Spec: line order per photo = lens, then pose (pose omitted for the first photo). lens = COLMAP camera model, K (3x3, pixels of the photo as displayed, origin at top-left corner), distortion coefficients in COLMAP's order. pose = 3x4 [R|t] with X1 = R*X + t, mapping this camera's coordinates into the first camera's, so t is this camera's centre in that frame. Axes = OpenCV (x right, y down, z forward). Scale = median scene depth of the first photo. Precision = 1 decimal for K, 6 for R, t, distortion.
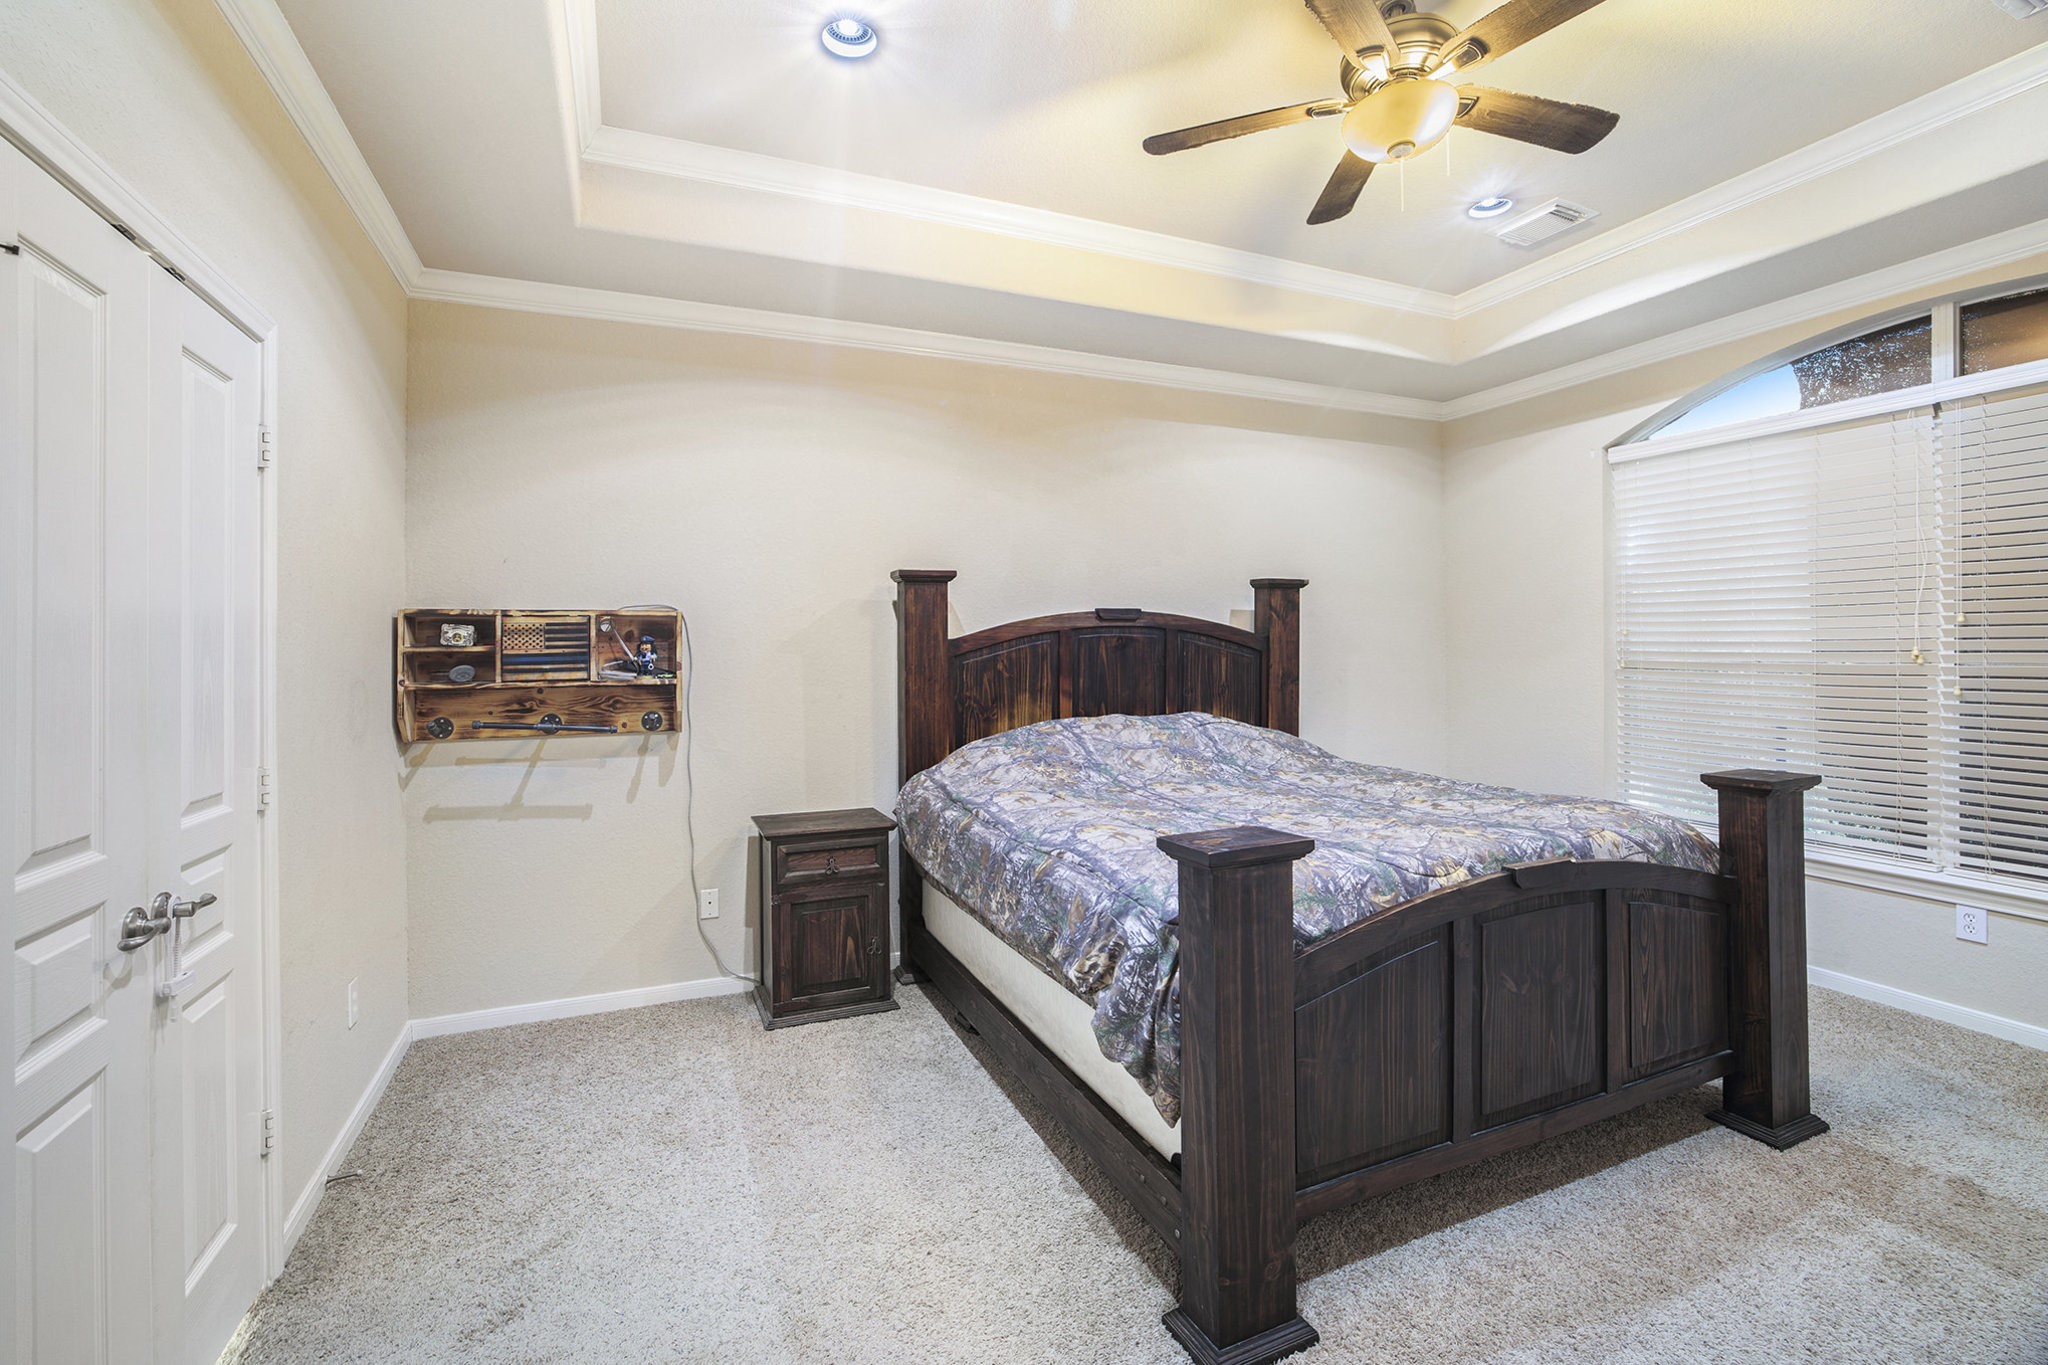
lens RADIAL K [[901.2, 0, 1018.9], [0, 901.2, 672.4], [0, 0, 1]] dist [-0.003953, -0.000254]
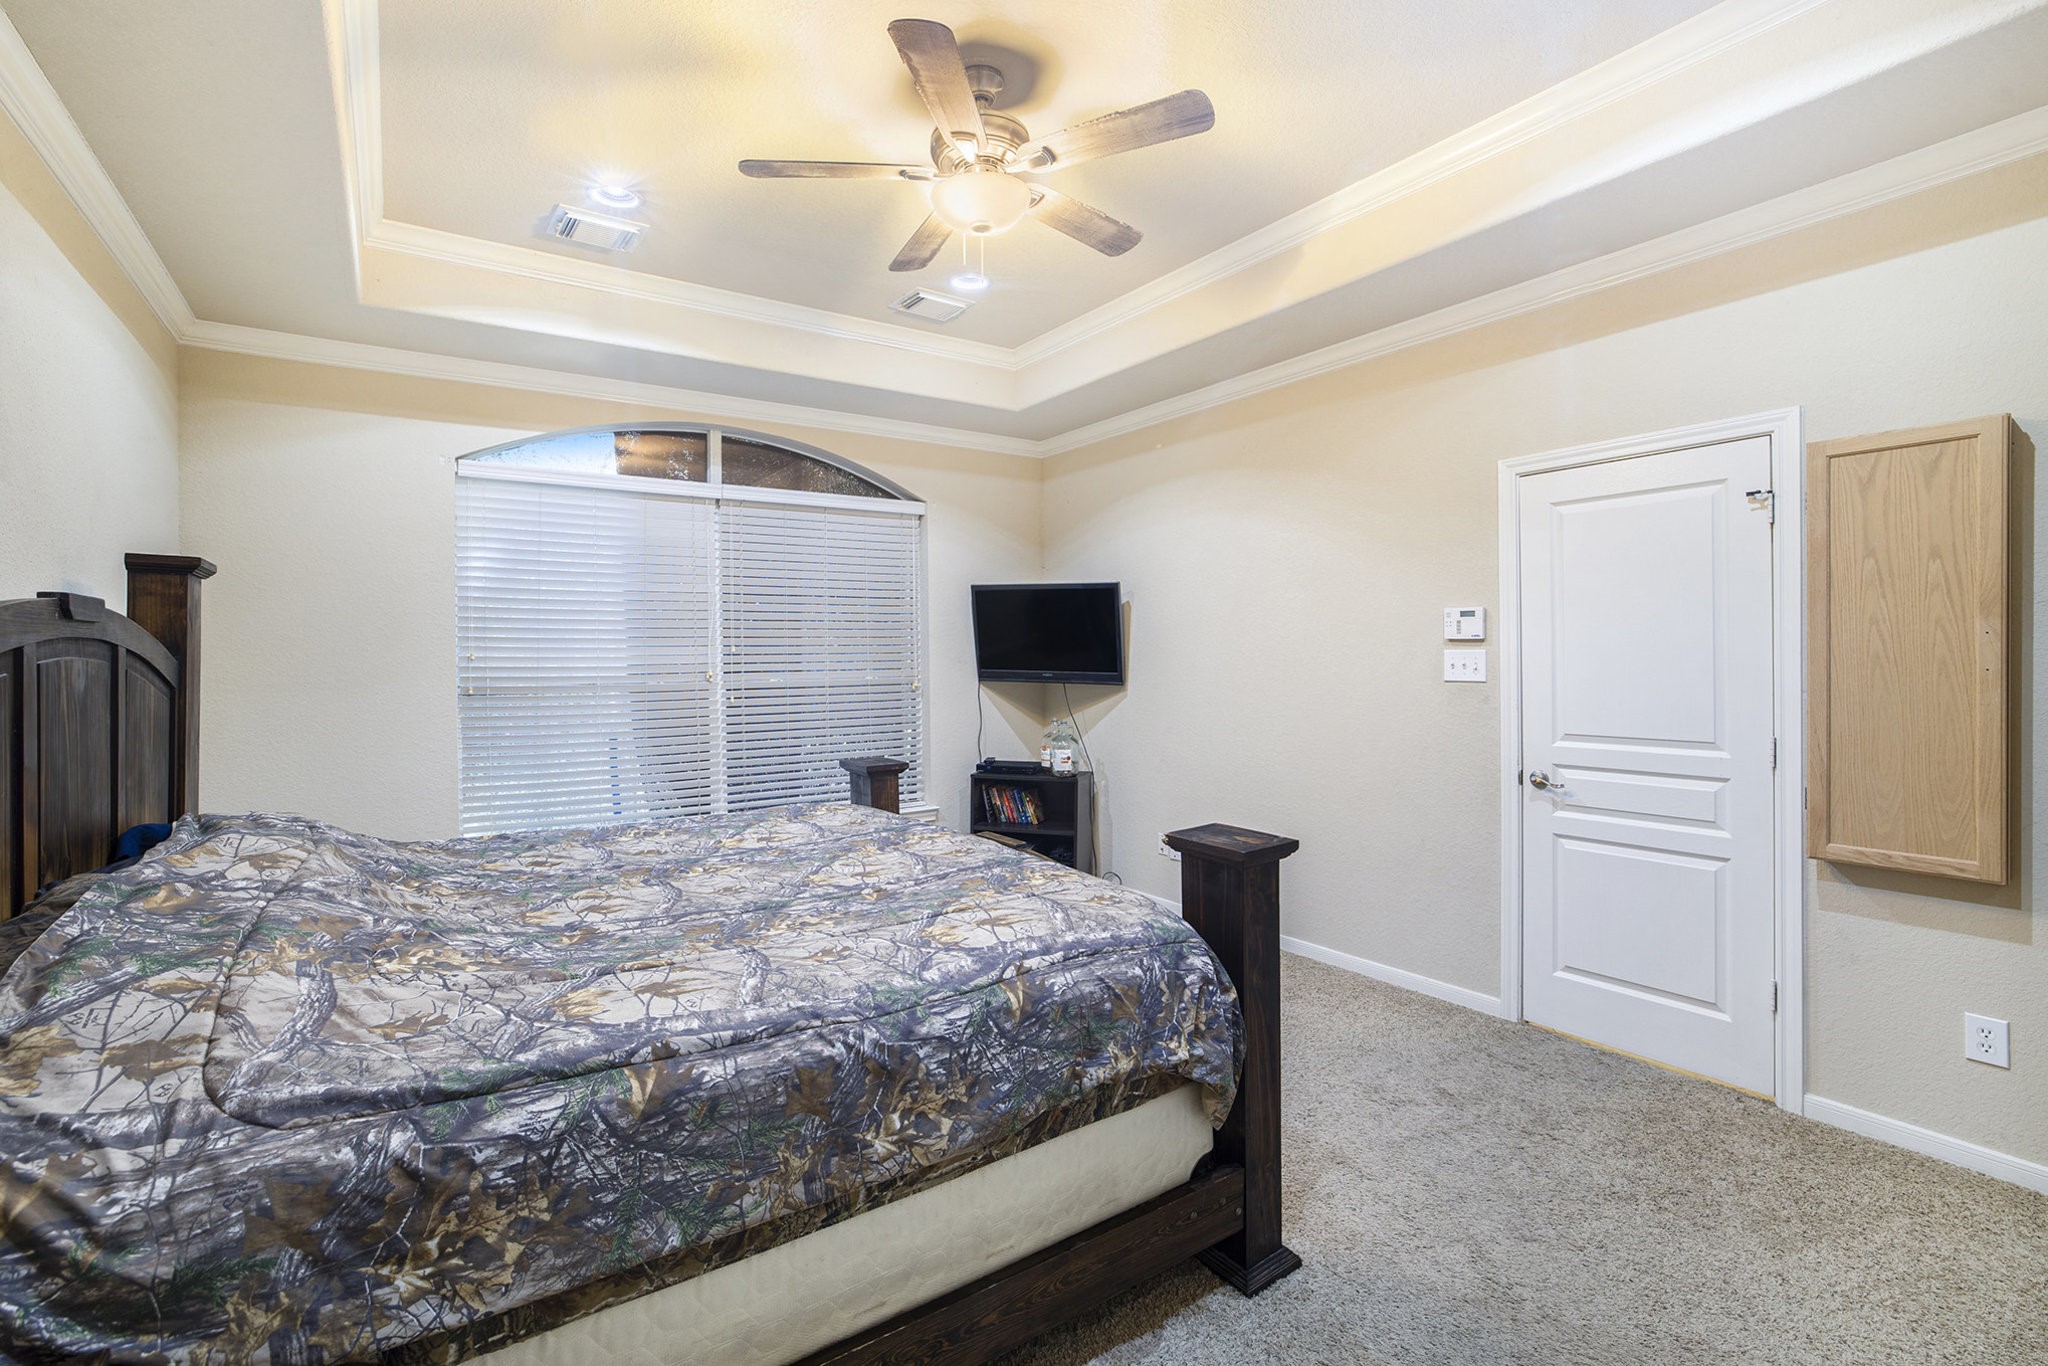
lens RADIAL K [[901.2, 0, 1010.0], [0, 901.2, 666.5], [0, 0, 1]] dist [-0.003953, -0.000254]
pose [[-0.178086, -0.005759, 0.983998, -0.473113], [0.032355, 0.999408, 0.011704, -0.035670], [-0.983483, 0.033921, -0.177794, 0.804765]]
